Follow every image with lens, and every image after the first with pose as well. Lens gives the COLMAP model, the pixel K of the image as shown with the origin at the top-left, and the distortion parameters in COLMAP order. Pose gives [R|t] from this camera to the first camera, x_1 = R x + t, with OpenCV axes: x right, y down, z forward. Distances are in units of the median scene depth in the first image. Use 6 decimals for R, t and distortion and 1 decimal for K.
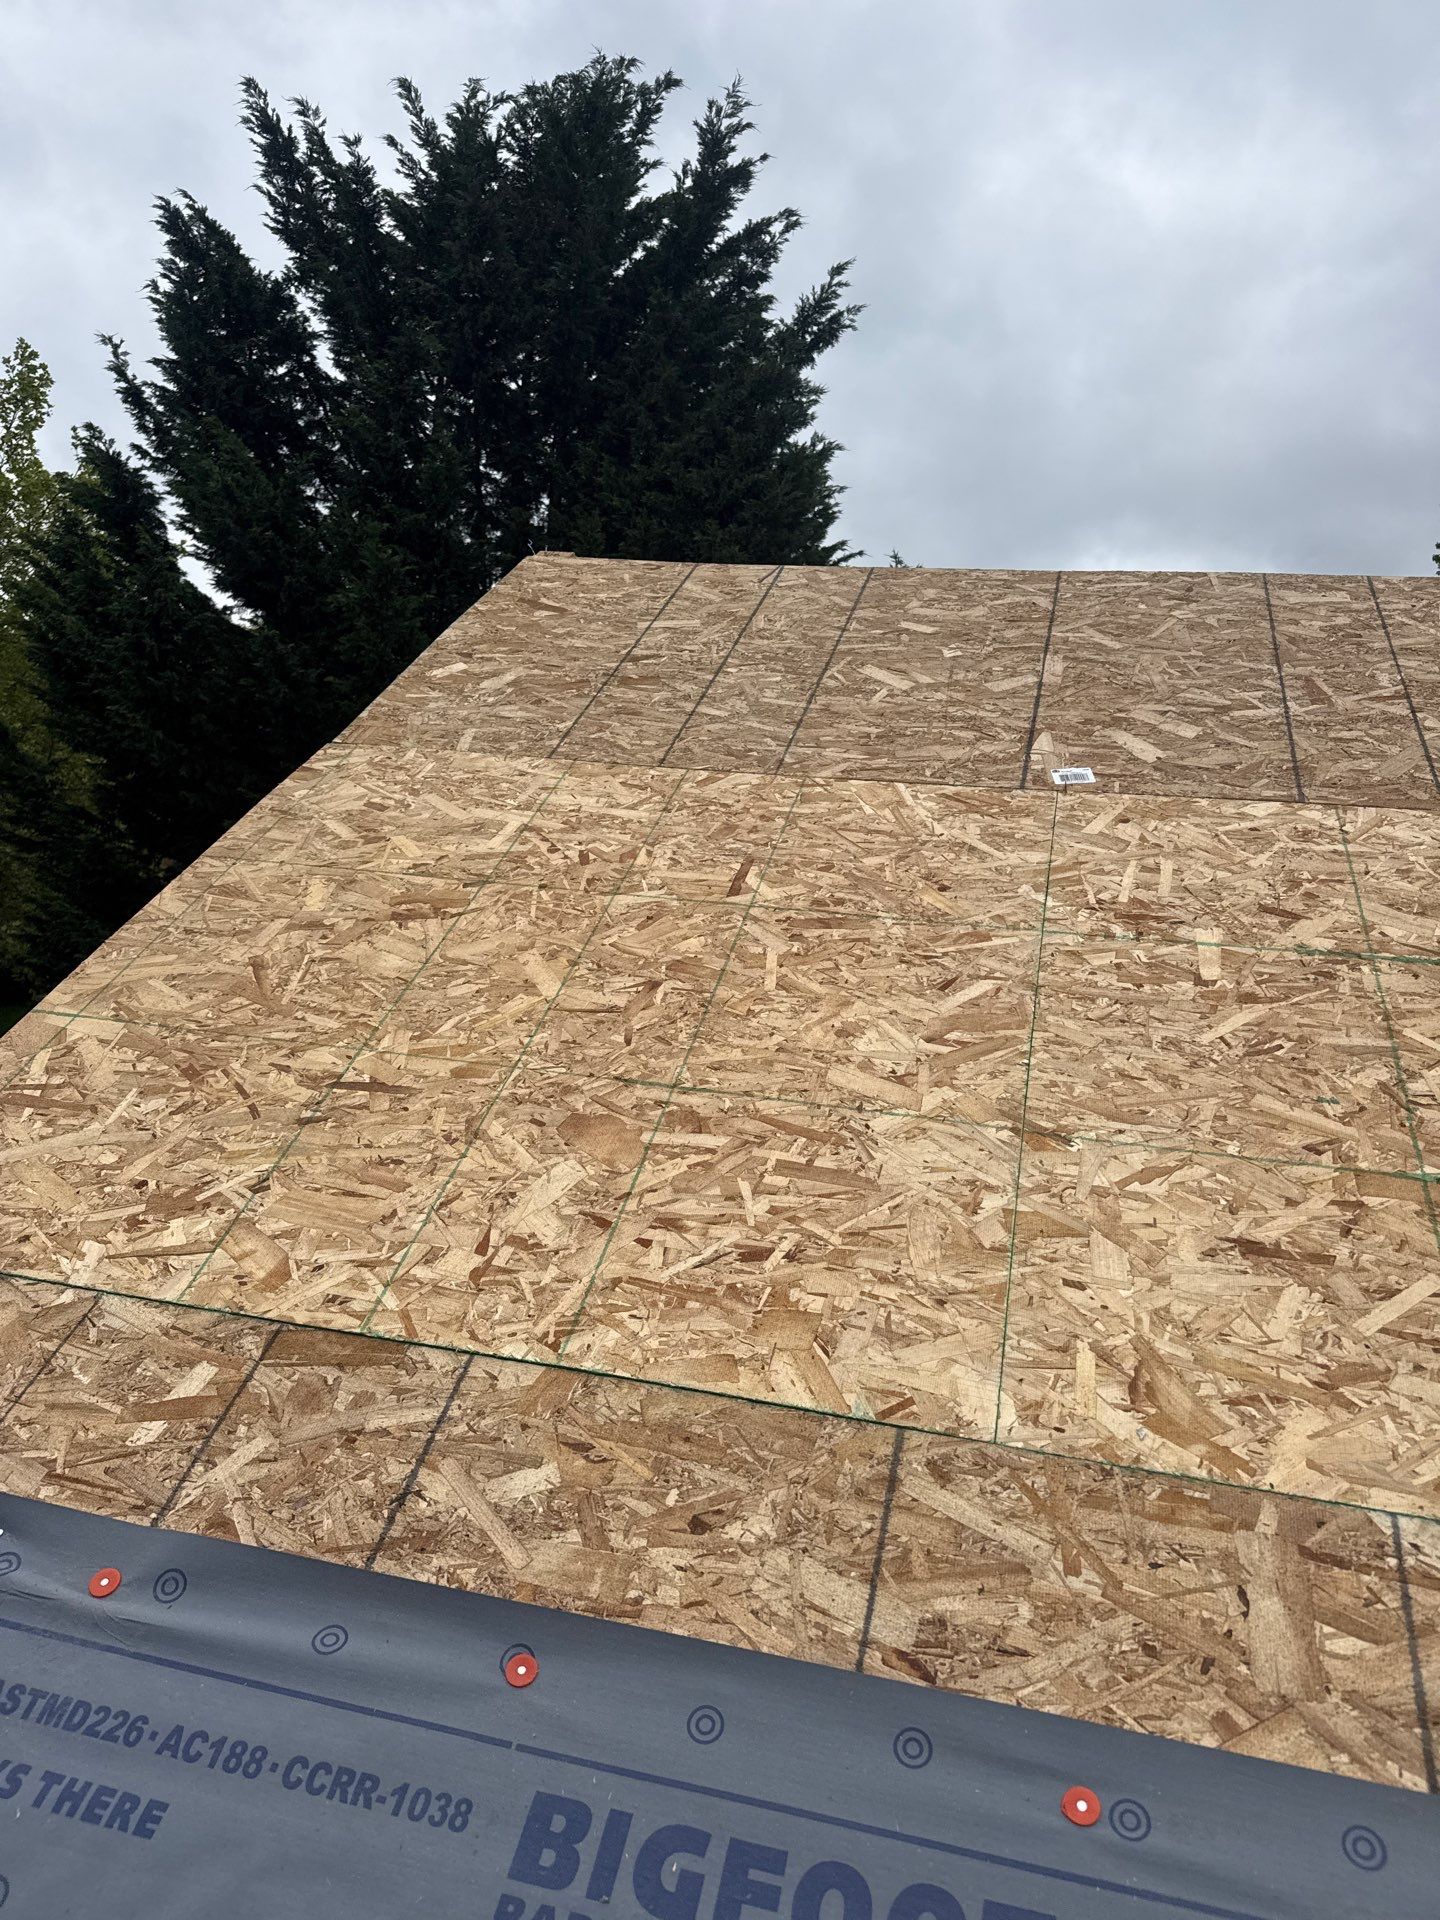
lens RADIAL K [[1353.3, 0, 720.0], [0, 1353.3, 960.0], [0, 0, 1]] dist [0.024305, -0.002248]
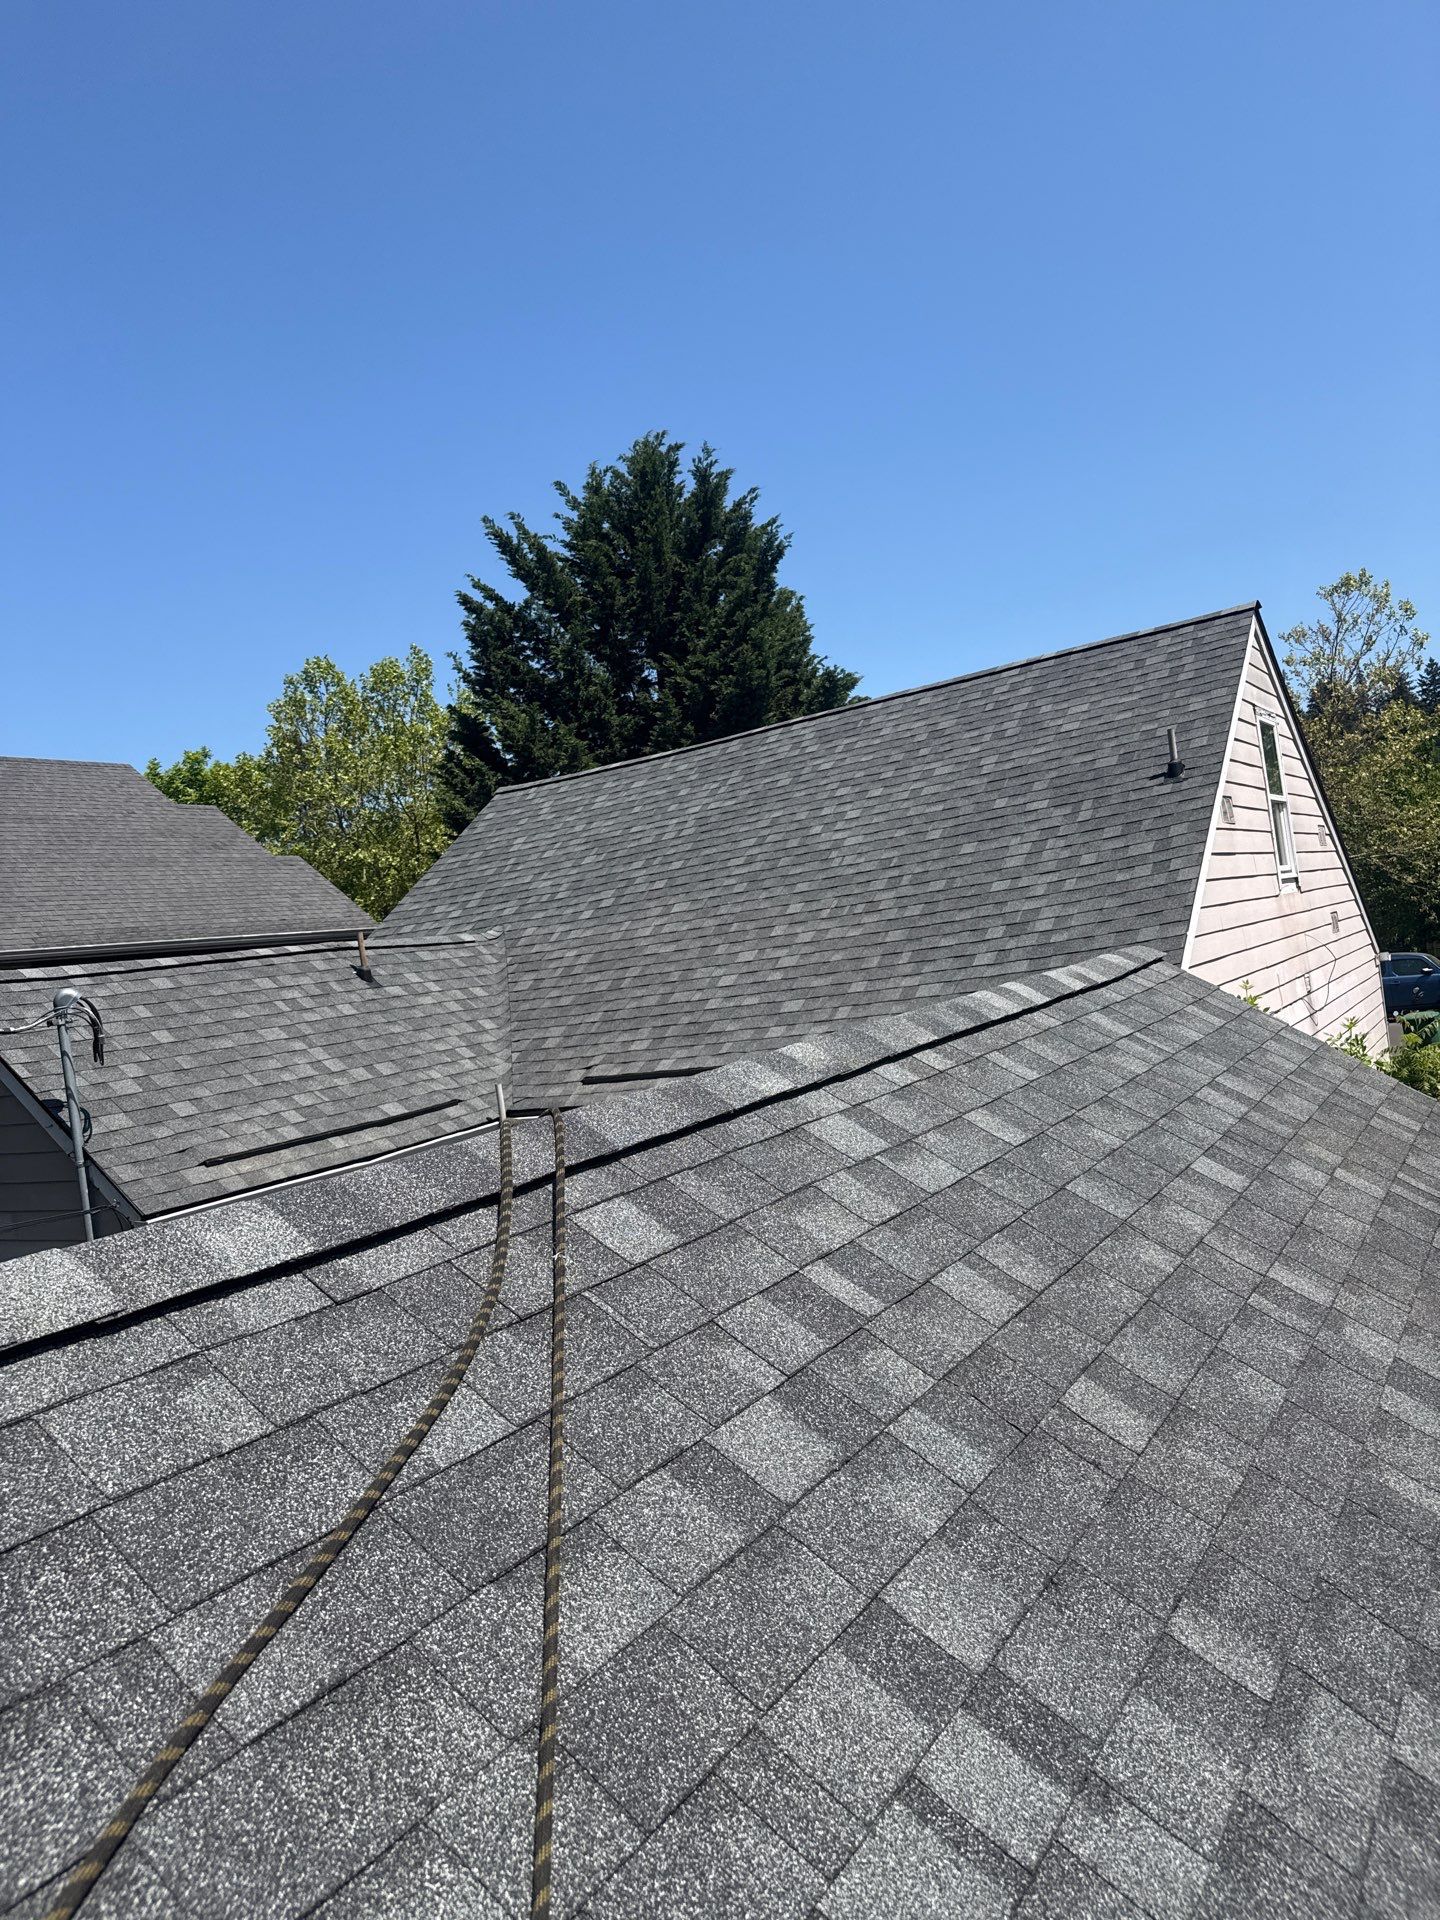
lens RADIAL K [[1353.3, 0, 720.0], [0, 1353.3, 960.0], [0, 0, 1]] dist [0.024305, -0.002248]
pose [[0.926390, -0.213195, -0.310403, 0.440528], [0.208515, 0.976811, -0.048596, 0.151417], [0.313566, -0.019705, 0.949362, -0.764304]]
